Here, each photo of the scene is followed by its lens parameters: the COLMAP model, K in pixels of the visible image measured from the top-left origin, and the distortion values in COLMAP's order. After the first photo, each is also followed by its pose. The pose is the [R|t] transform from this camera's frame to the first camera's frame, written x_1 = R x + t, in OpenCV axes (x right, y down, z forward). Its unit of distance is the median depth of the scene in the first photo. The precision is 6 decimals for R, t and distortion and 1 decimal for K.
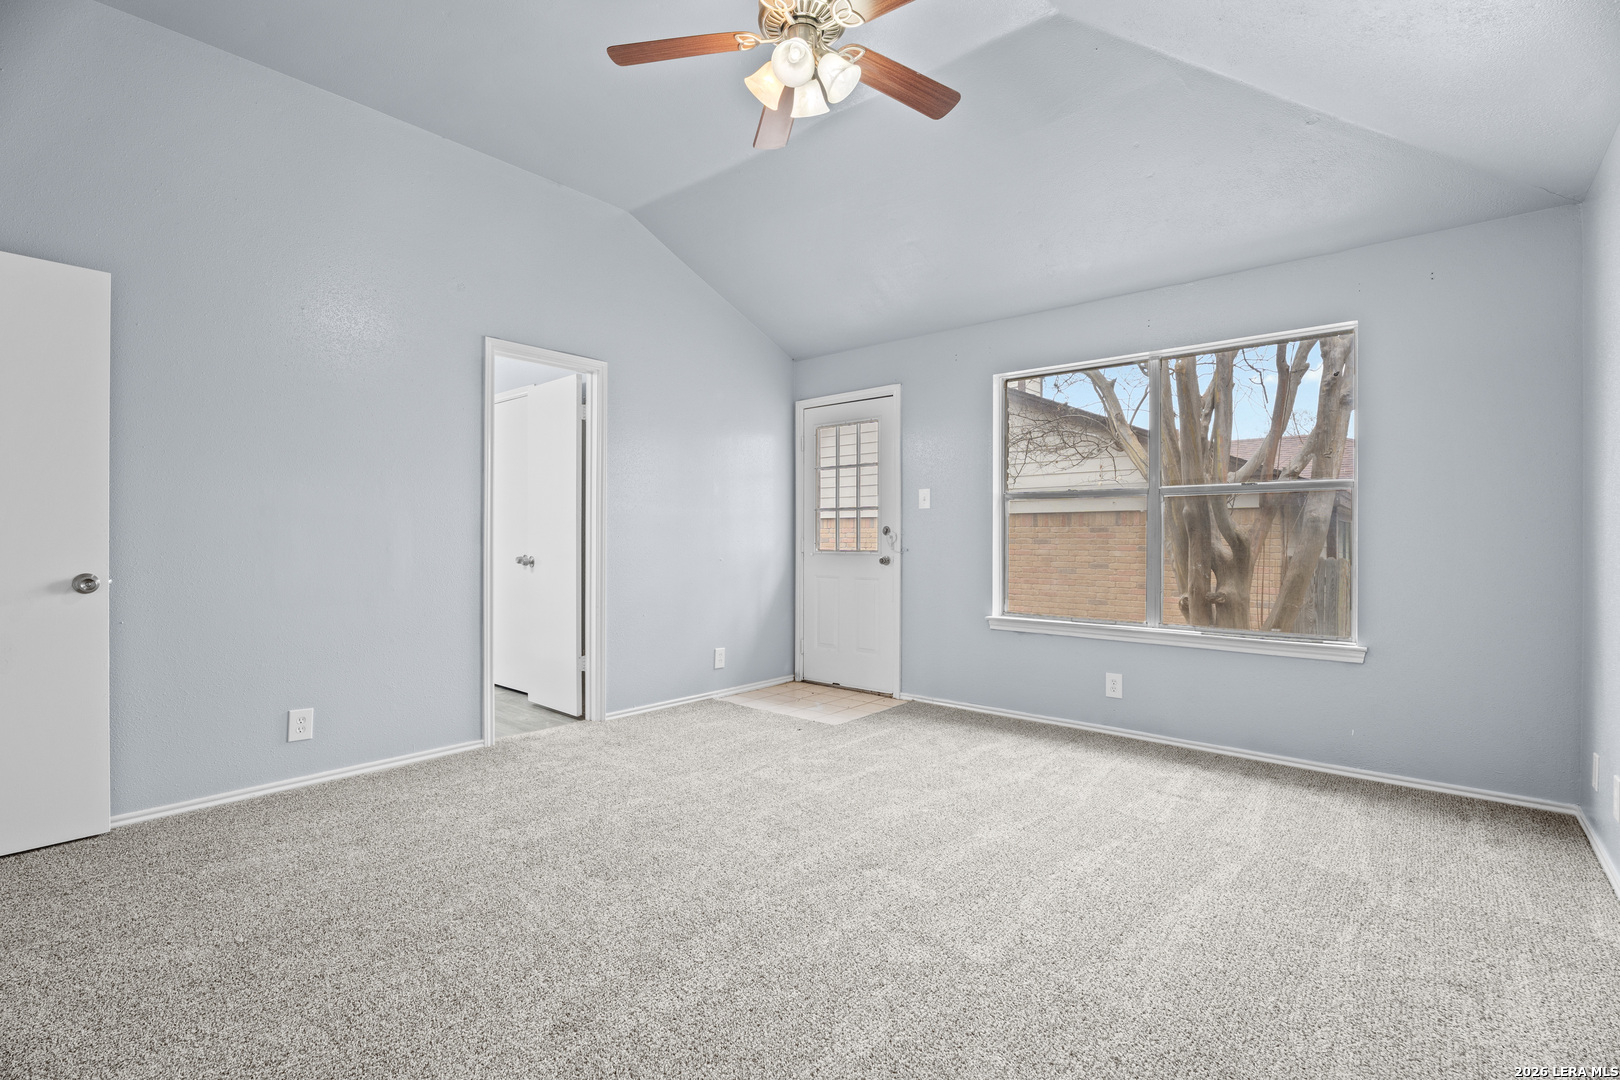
lens RADIAL K [[728.7, 0, 797.2], [0, 728.7, 536.8], [0, 0, 1]] dist [-0.005885, 0.000428]
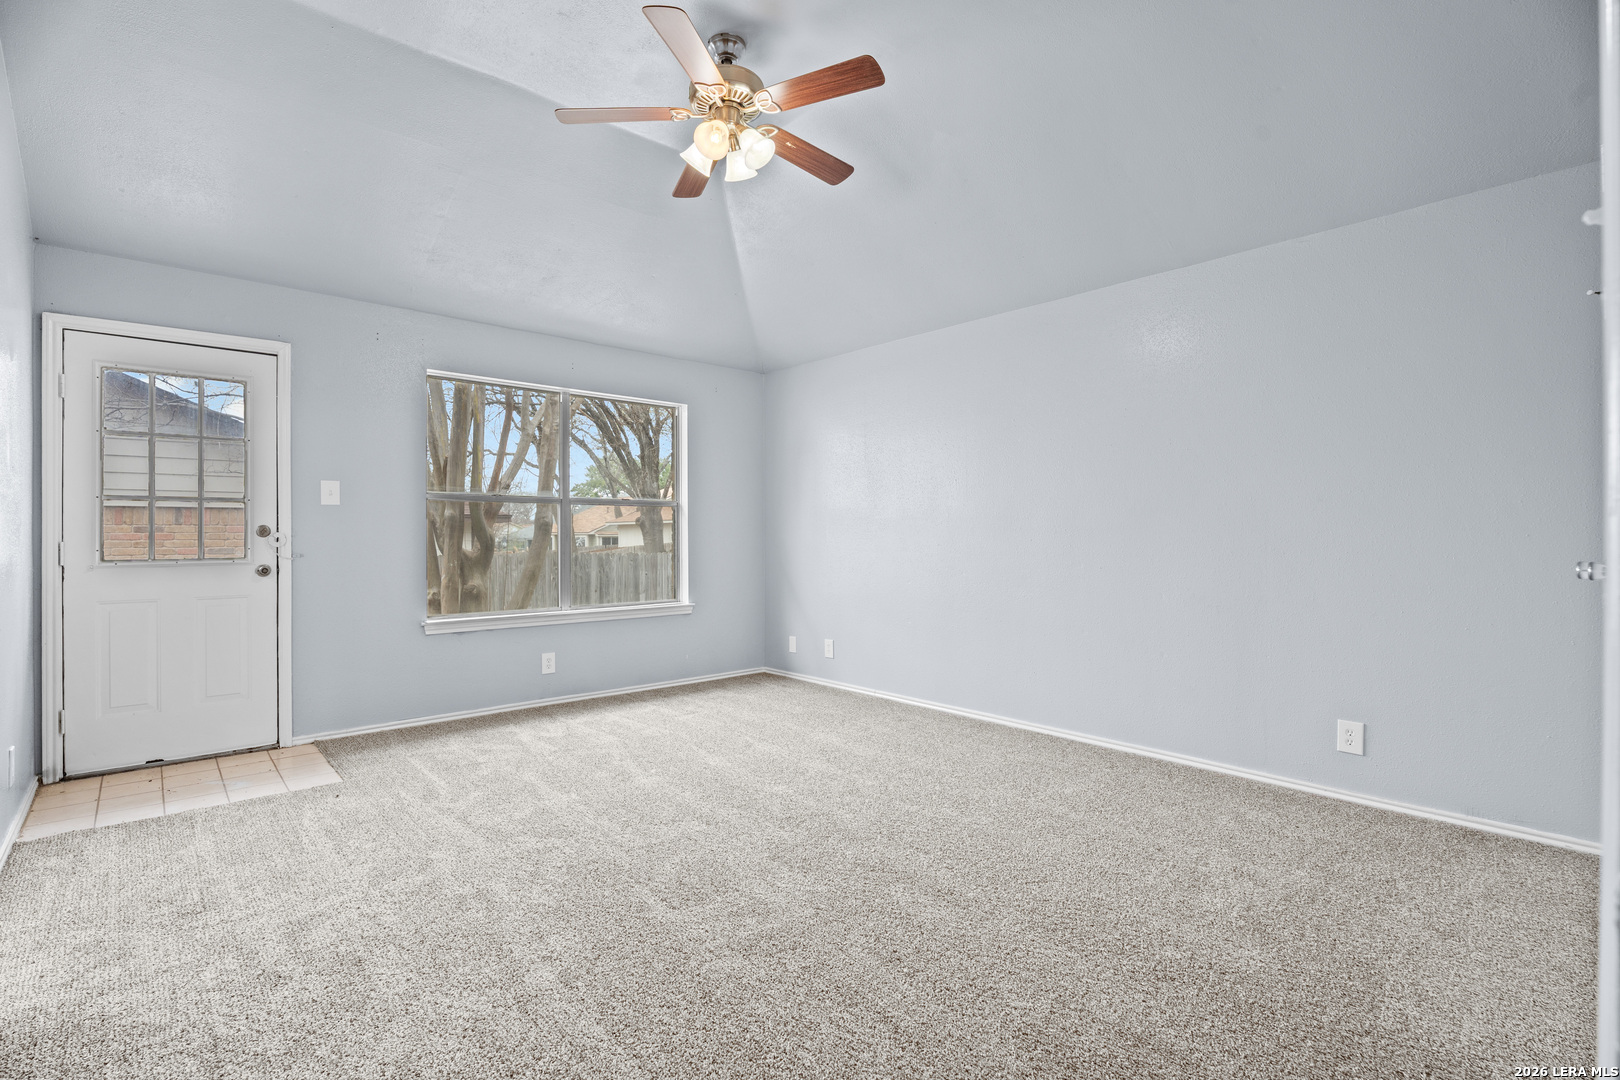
lens RADIAL K [[728.7, 0, 794.0], [0, 728.7, 536.4], [0, 0, 1]] dist [-0.005885, 0.000428]
pose [[0.153182, -0.003732, 0.988191, -0.617383], [0.004806, 0.999984, 0.003032, -0.002983], [-0.988186, 0.004284, 0.153198, 0.388501]]
